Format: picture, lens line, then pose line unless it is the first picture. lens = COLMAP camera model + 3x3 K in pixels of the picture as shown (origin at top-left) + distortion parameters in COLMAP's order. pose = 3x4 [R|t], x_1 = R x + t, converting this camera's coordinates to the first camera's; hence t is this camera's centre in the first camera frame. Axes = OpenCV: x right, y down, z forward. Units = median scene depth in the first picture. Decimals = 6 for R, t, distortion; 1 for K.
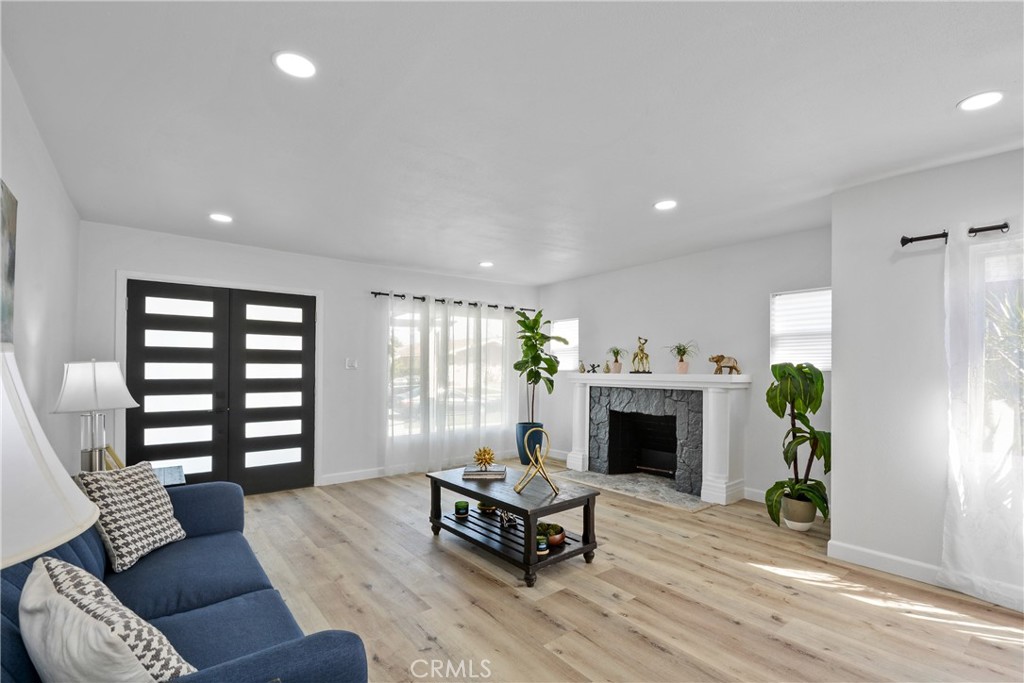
lens RADIAL K [[452.9, 0, 516.6], [0, 452.9, 371.7], [0, 0, 1]] dist [0.006705, -0.015061]
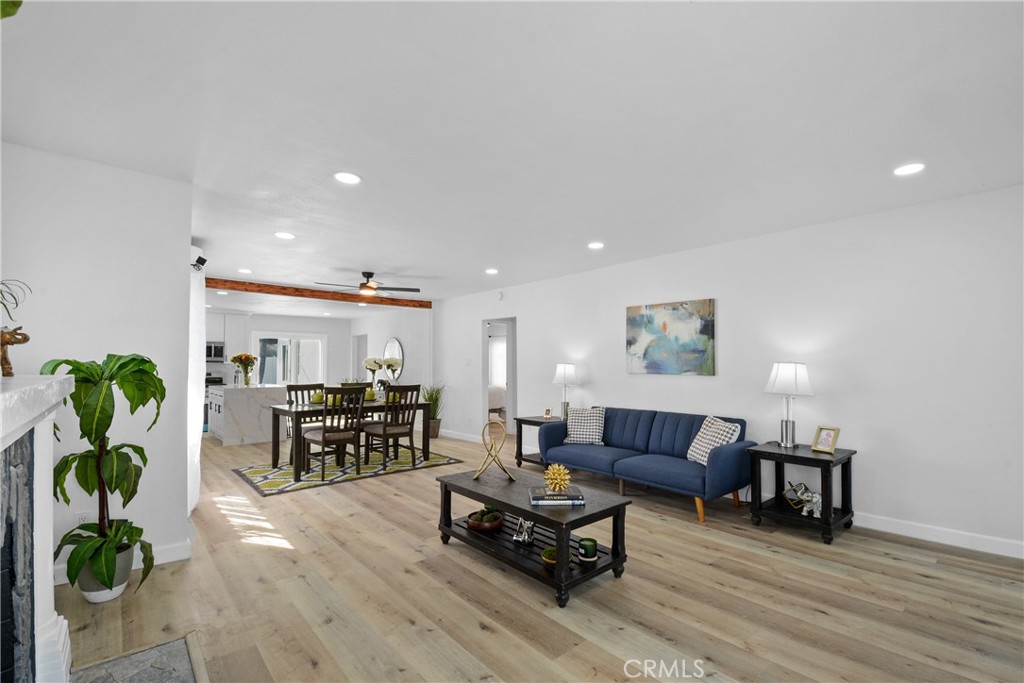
lens RADIAL K [[452.9, 0, 516.8], [0, 452.9, 357.0], [0, 0, 1]] dist [0.006705, -0.015061]
pose [[-0.998993, -0.009483, -0.043862, 0.026580], [-0.008841, 0.999851, -0.014795, -0.007262], [0.043995, -0.014392, -0.998928, 1.323822]]
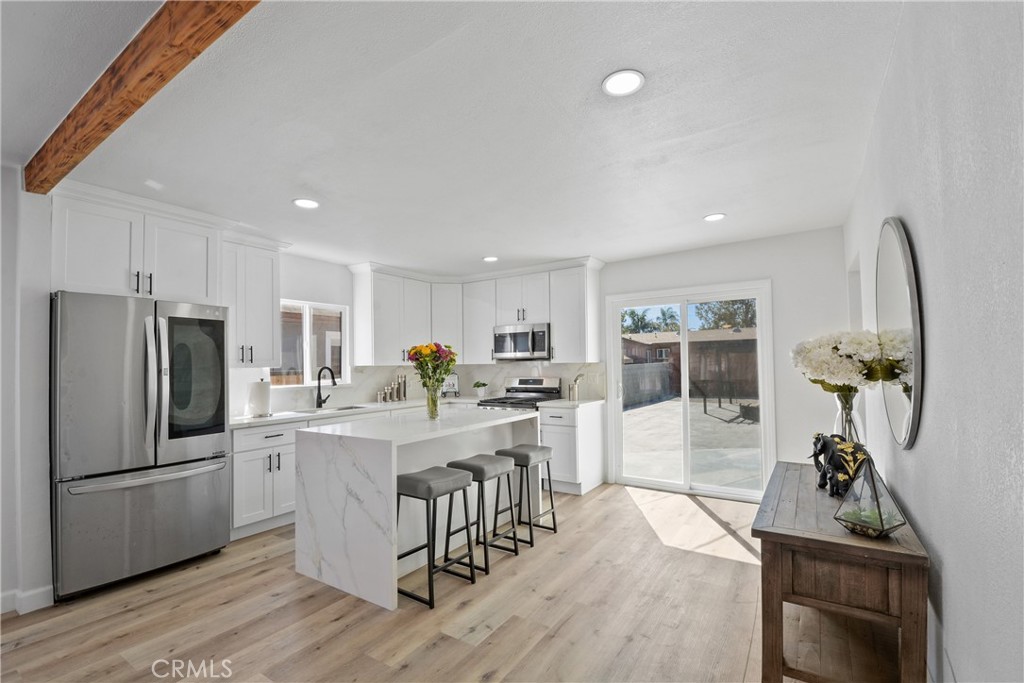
lens RADIAL K [[452.9, 0, 526.8], [0, 452.9, 349.7], [0, 0, 1]] dist [0.006705, -0.015061]
pose [[-0.335498, 0.026600, 0.941665, 0.247568], [0.022852, 0.999537, -0.020093, -0.006612], [-0.941764, 0.014778, -0.335951, -0.377348]]
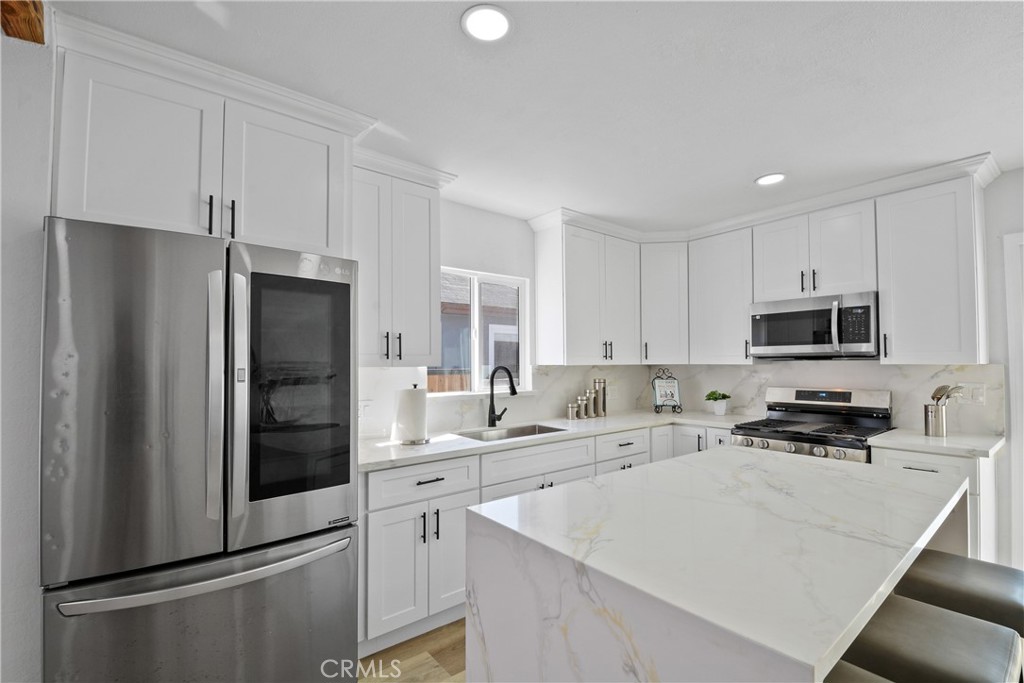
lens RADIAL K [[452.9, 0, 520.8], [0, 452.9, 351.7], [0, 0, 1]] dist [0.006705, -0.015061]
pose [[-0.012426, 0.017982, 0.999761, 0.672960], [0.014979, 0.999729, -0.017796, -0.008315], [-0.999811, 0.014754, -0.012692, -0.315041]]
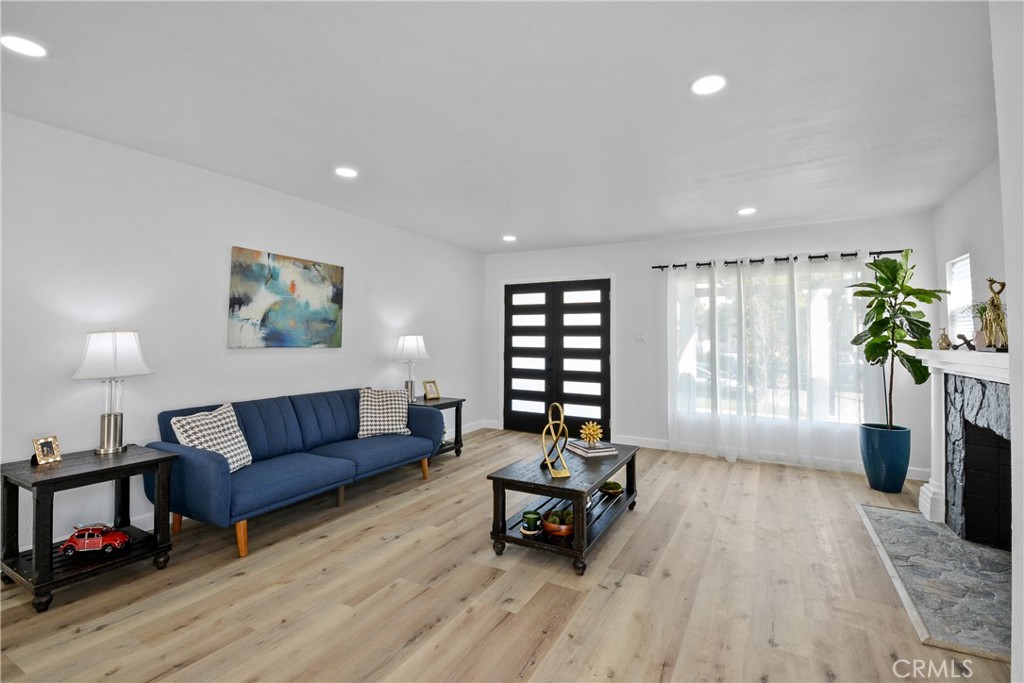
lens RADIAL K [[452.9, 0, 532.8], [0, 452.9, 325.5], [0, 0, 1]] dist [0.006705, -0.015061]
pose [[0.402038, -0.027450, -0.915211, 0.564135], [-0.011186, 0.999329, -0.034887, -0.002393], [0.915555, 0.024264, 0.401461, 0.364773]]
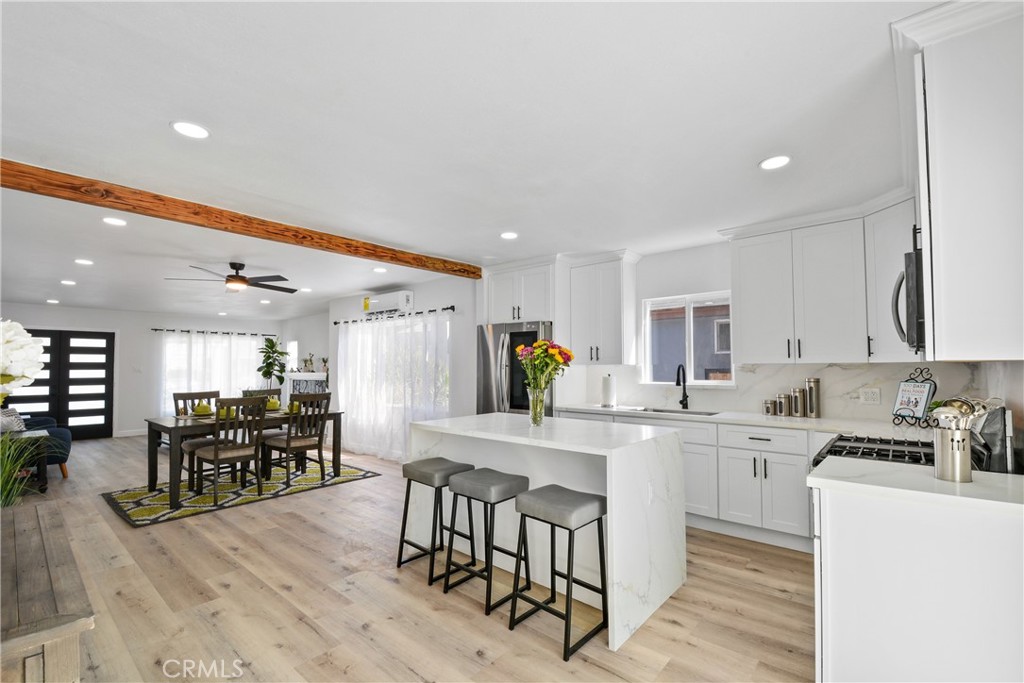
lens RADIAL K [[452.9, 0, 520.1], [0, 452.9, 353.2], [0, 0, 1]] dist [0.006705, -0.015061]
pose [[0.982239, -0.006648, 0.187518, 0.849543], [0.013854, 0.999214, -0.037144, 0.007574], [-0.187124, 0.039082, 0.981559, -1.125902]]
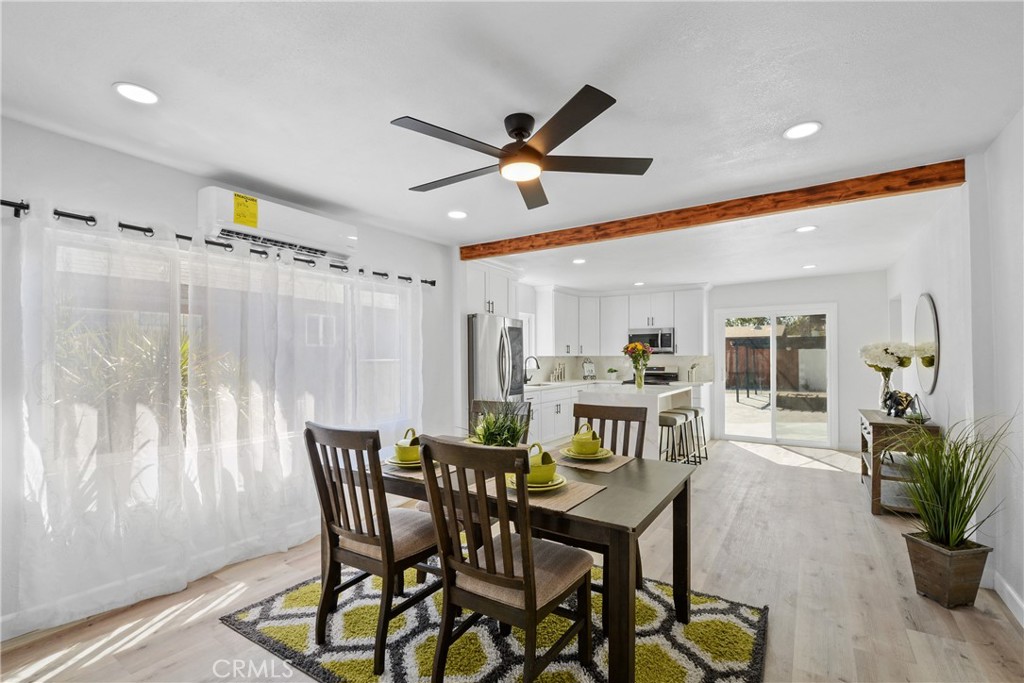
lens RADIAL K [[452.9, 0, 528.3], [0, 452.9, 351.5], [0, 0, 1]] dist [0.006705, -0.015061]
pose [[-0.330414, 0.004670, 0.943824, -0.061748], [0.010622, 0.999943, -0.001229, -0.013802], [-0.943776, 0.009619, -0.330445, 0.207127]]
